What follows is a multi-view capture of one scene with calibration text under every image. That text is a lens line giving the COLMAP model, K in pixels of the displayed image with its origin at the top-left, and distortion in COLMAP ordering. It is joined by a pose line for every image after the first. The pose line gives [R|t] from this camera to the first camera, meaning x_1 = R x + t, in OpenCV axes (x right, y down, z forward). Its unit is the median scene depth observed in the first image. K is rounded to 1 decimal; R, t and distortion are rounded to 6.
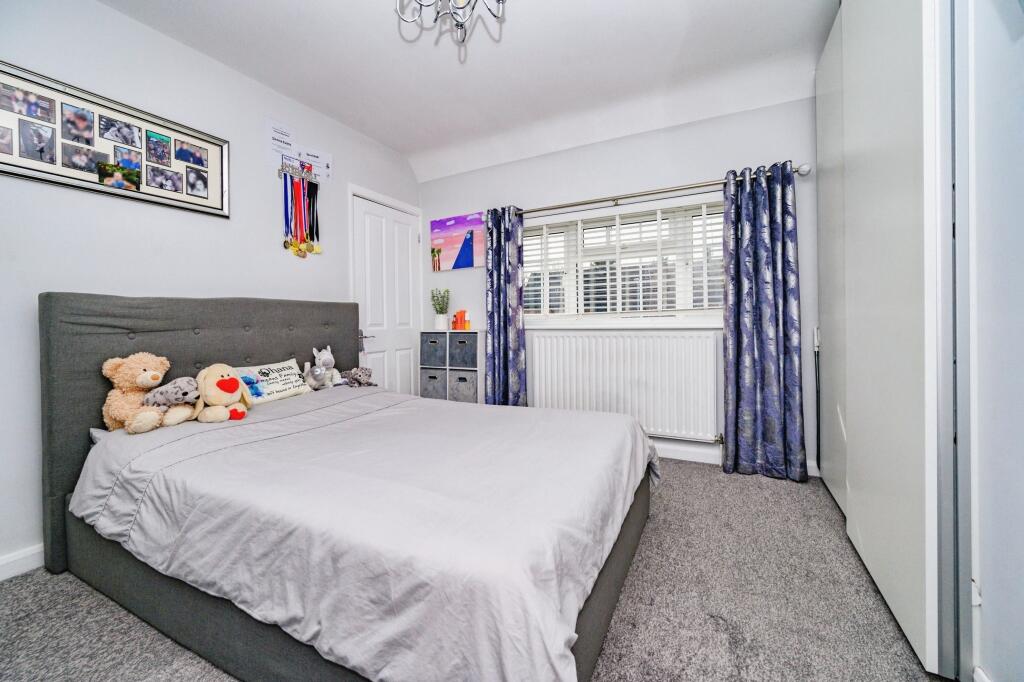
lens RADIAL K [[408.6, 0, 502.5], [0, 408.6, 322.7], [0, 0, 1]] dist [0.000665, -0.000105]
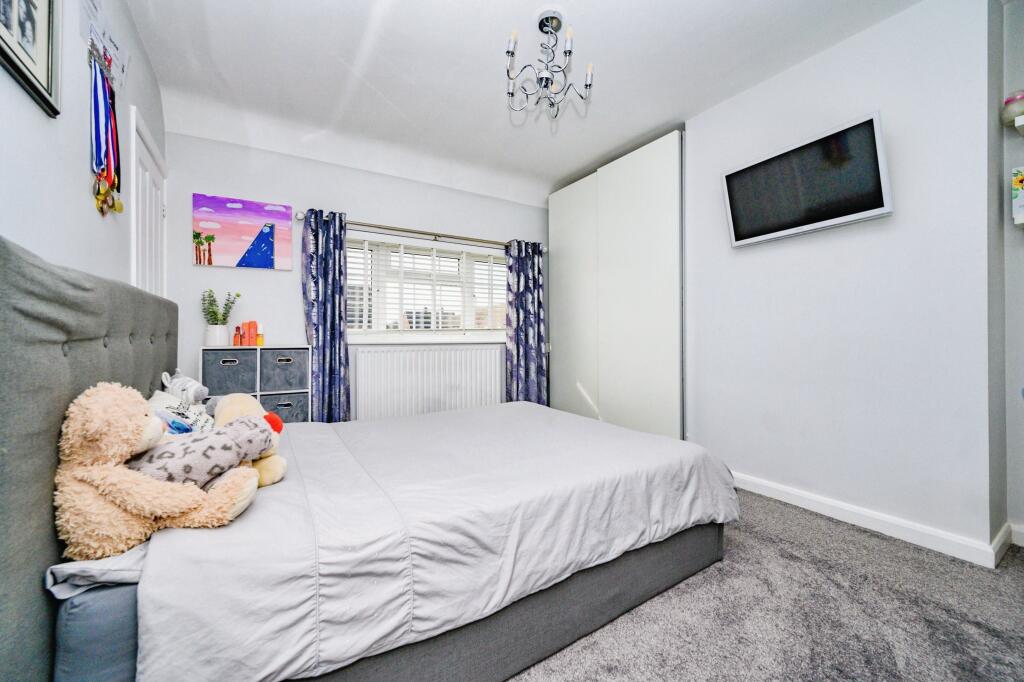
lens RADIAL K [[408.6, 0, 509.0], [0, 408.6, 337.4], [0, 0, 1]] dist [0.000665, -0.000105]
pose [[0.501473, 0.014539, 0.865051, -0.581844], [-0.000170, 0.999860, -0.016707, 0.015489], [-0.865173, 0.008231, 0.501406, 0.195510]]
